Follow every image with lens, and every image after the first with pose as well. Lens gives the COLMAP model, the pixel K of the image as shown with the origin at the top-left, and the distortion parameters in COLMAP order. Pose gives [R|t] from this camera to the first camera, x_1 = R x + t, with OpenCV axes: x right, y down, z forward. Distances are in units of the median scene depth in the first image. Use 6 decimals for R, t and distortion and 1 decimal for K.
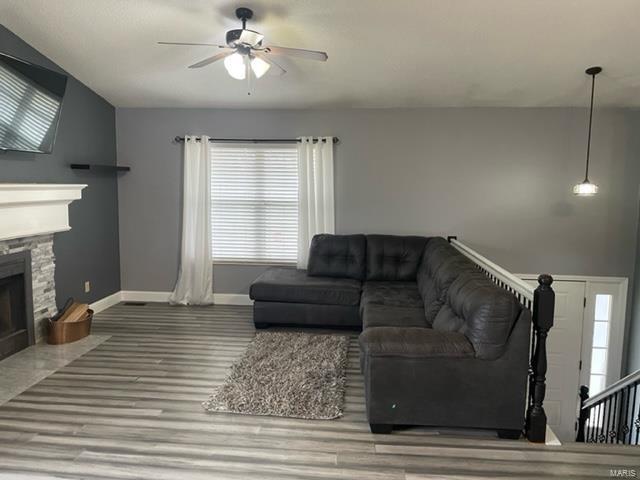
lens RADIAL K [[485.8, 0, 315.9], [0, 485.8, 232.8], [0, 0, 1]] dist [0.101123, -0.133617]
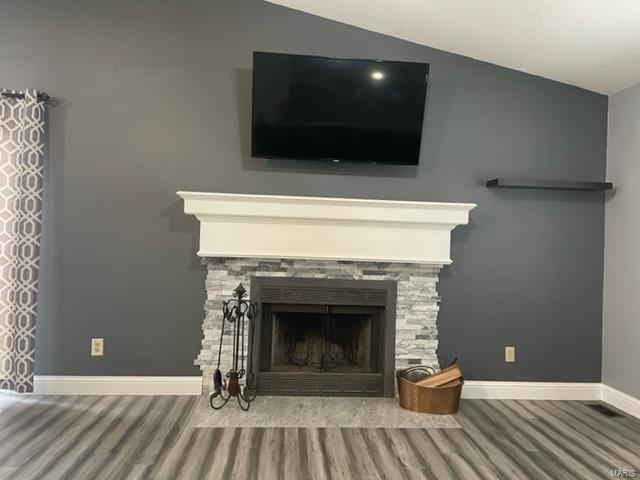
lens RADIAL K [[485.8, 0, 315.9], [0, 485.8, 232.8], [0, 0, 1]] dist [0.101123, -0.133617]
pose [[0.166980, -0.023906, -0.985670, 0.213070], [-0.131721, 0.990204, -0.046331, 0.008953], [0.977122, 0.137569, 0.162196, 0.687875]]
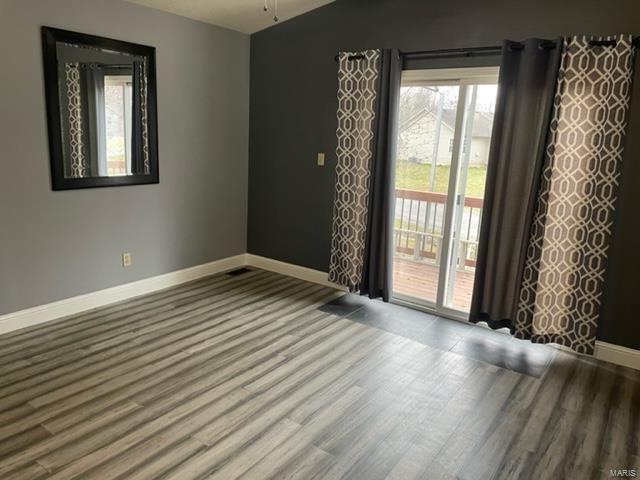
lens RADIAL K [[485.8, 0, 315.9], [0, 485.8, 232.8], [0, 0, 1]] dist [0.101123, -0.133617]
pose [[-0.496441, 0.125755, -0.858913, 0.213156], [-0.146748, 0.963052, 0.225821, -0.016268], [0.855576, 0.238151, -0.459645, 0.375499]]
